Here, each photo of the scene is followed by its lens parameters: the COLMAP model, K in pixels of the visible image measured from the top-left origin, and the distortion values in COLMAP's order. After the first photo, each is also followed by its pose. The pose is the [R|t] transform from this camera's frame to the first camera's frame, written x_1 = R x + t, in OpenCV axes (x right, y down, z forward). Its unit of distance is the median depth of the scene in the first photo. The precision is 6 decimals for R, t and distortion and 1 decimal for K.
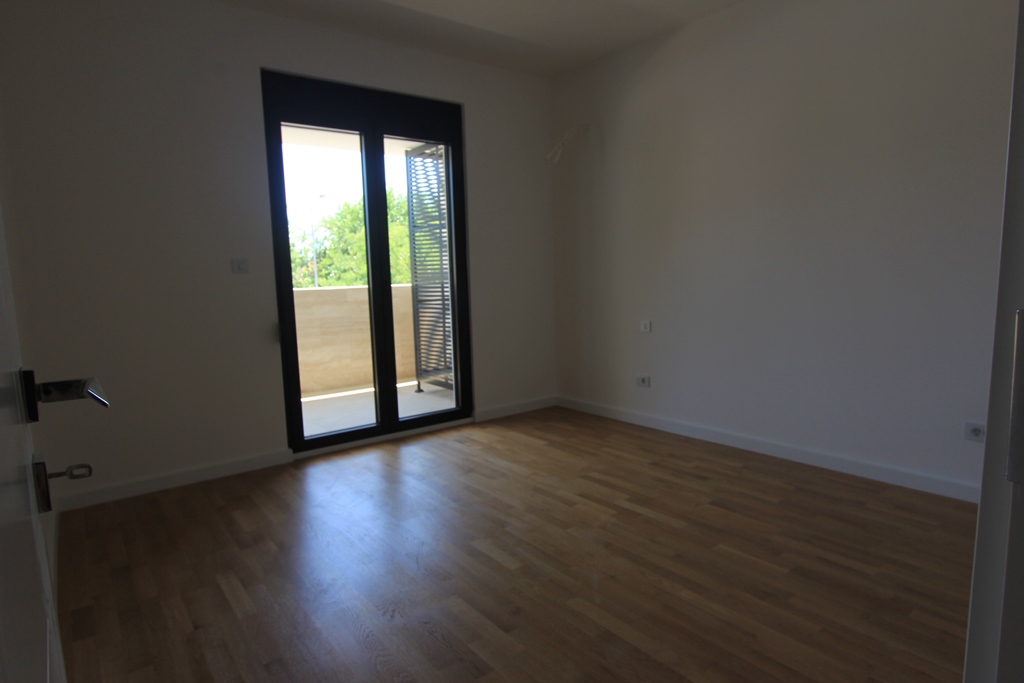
lens RADIAL K [[586.5, 0, 512.2], [0, 586.5, 342.4], [0, 0, 1]] dist [-0.002221, 0.003857]
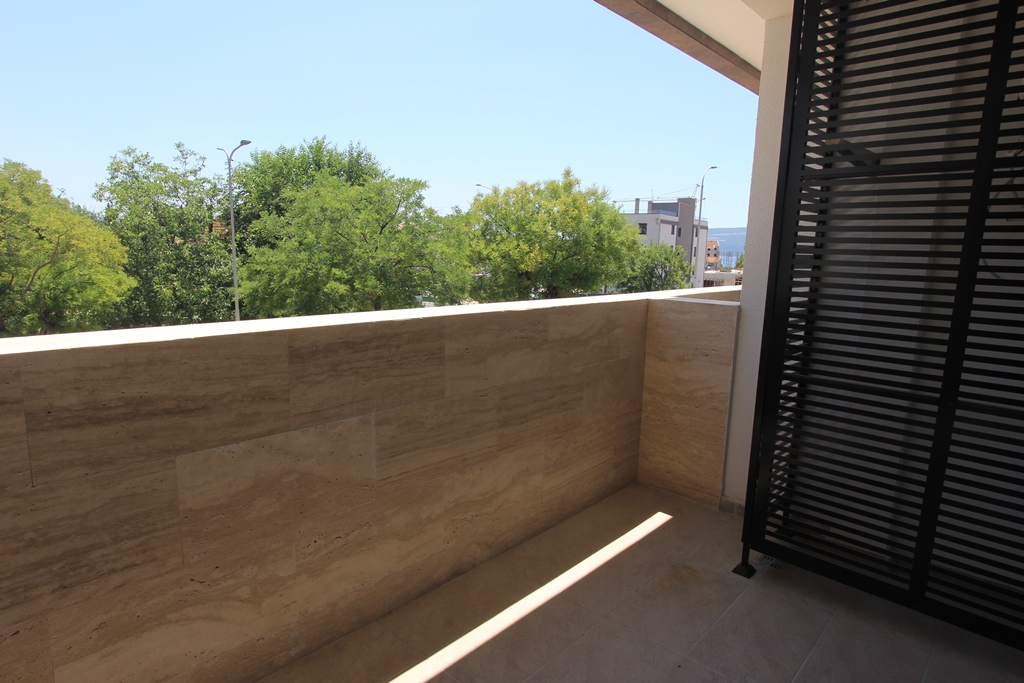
lens RADIAL K [[586.5, 0, 511.5], [0, 586.5, 341.9], [0, 0, 1]] dist [-0.002221, 0.003857]
pose [[0.984734, 0.028130, 0.171778, -0.387837], [-0.034584, 0.998799, 0.034698, -0.084358], [-0.170596, -0.040109, 0.984524, 0.610853]]
